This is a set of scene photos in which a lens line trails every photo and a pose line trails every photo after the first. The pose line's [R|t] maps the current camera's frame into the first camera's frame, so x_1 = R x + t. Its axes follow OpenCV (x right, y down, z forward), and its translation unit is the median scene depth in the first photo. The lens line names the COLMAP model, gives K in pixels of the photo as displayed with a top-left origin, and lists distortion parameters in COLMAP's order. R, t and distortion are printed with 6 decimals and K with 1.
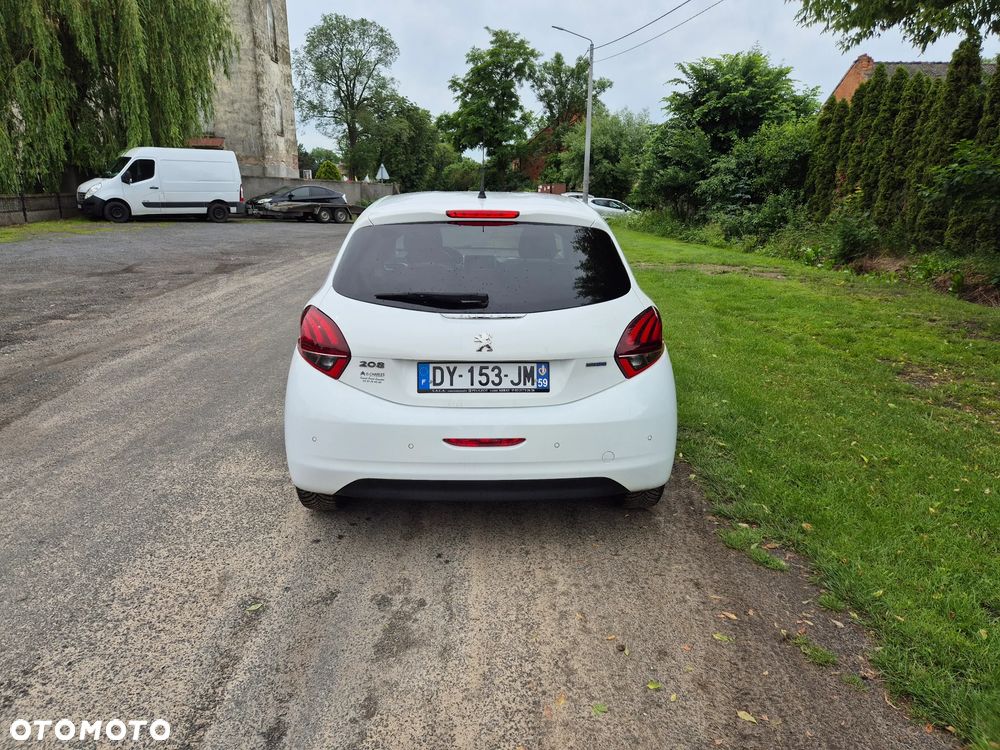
lens RADIAL K [[656.9, 0, 493.7], [0, 656.9, 370.6], [0, 0, 1]] dist [0.064445, -0.051025]
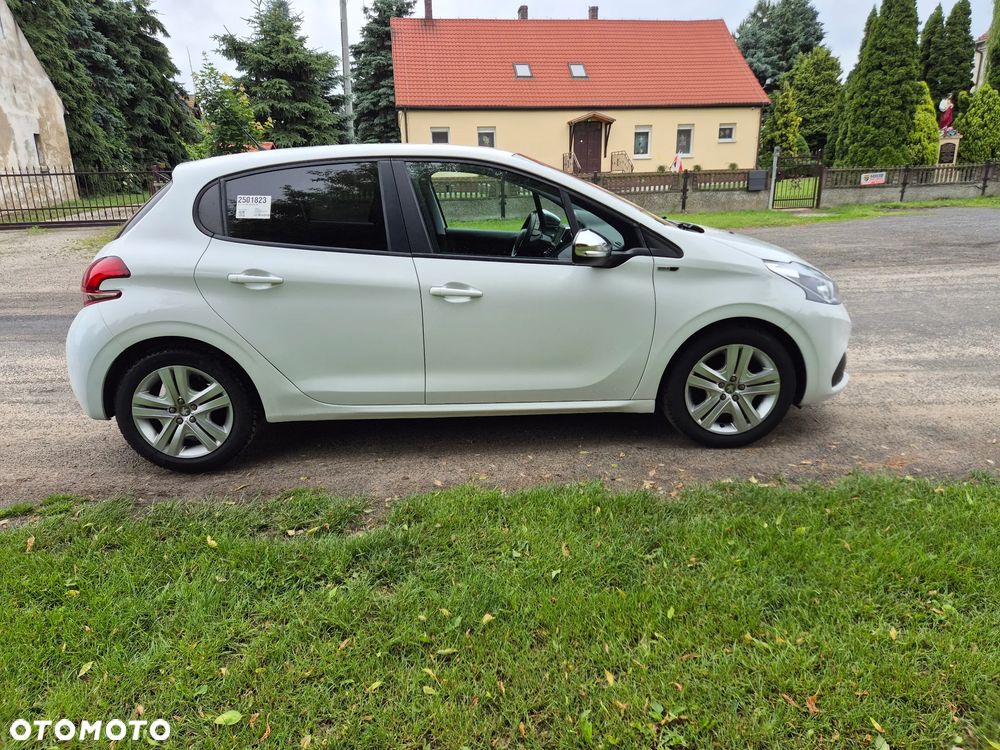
lens RADIAL K [[656.9, 0, 493.7], [0, 656.9, 370.6], [0, 0, 1]] dist [0.064445, -0.051025]
pose [[0.019614, 0.275315, -0.961154, 0.153742], [-0.232356, 0.936273, 0.263447, -0.040470], [0.972433, 0.218163, 0.082335, 0.181253]]
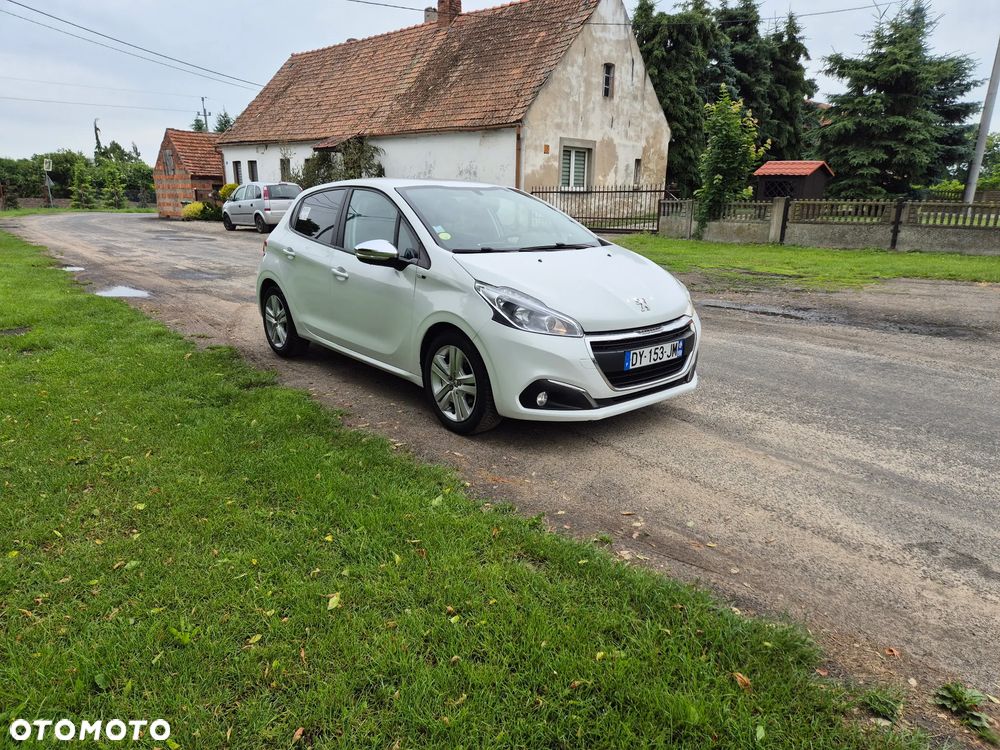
lens RADIAL K [[656.9, 0, 493.7], [0, 656.9, 370.6], [0, 0, 1]] dist [0.064445, -0.051025]
pose [[-0.778373, 0.146406, -0.610492, 0.118503], [-0.173732, 0.884220, 0.433558, -0.086527], [0.603285, 0.443532, -0.662817, 0.348381]]
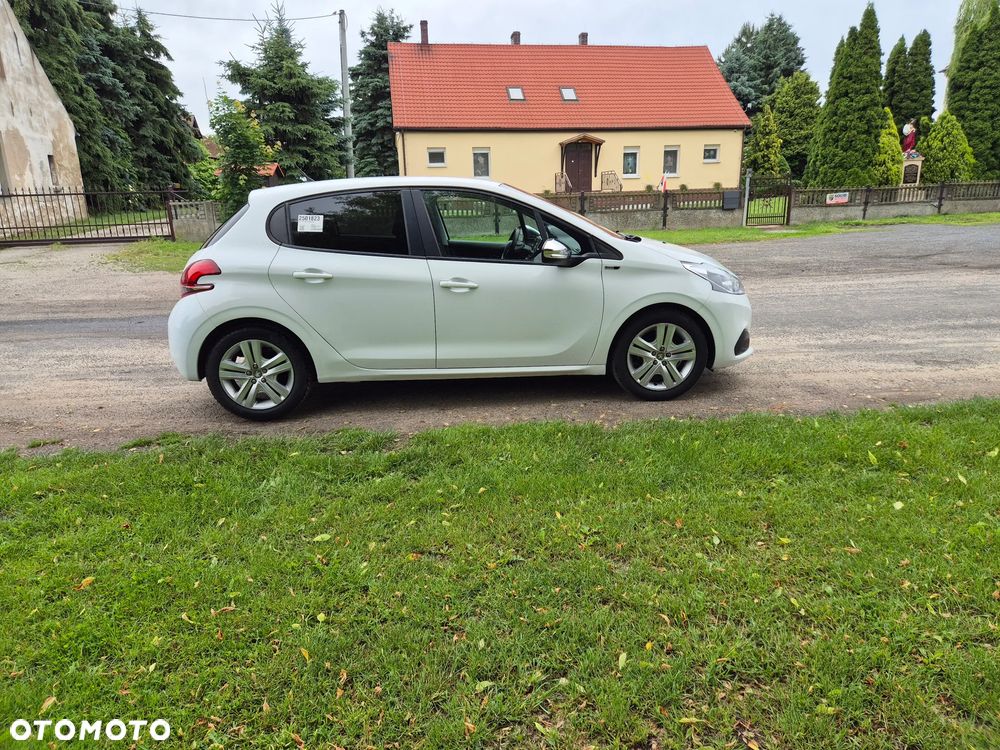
lens RADIAL K [[655.8, 0, 504.4], [0, 655.8, 374.2], [0, 0, 1]] dist [0.060270, -0.050419]
pose [[0.042320, 0.256785, -0.965542, 0.200660], [-0.232074, 0.942501, 0.240485, -0.041825], [0.971777, 0.213900, 0.099479, 0.180878]]
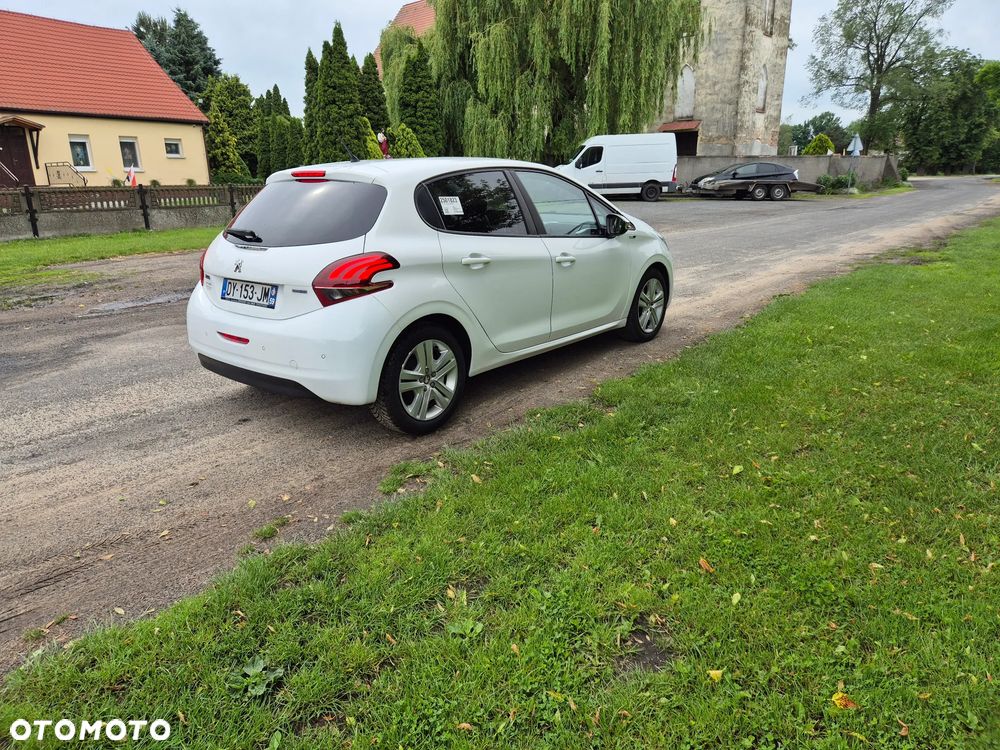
lens RADIAL K [[651.7, 0, 497.0], [0, 651.7, 372.5], [0, 0, 1]] dist [0.059318, -0.050480]
pose [[0.753081, 0.165814, -0.636691, 0.137827], [-0.145724, 0.985723, 0.084350, -0.001863], [0.641587, 0.029259, 0.766492, 0.031445]]
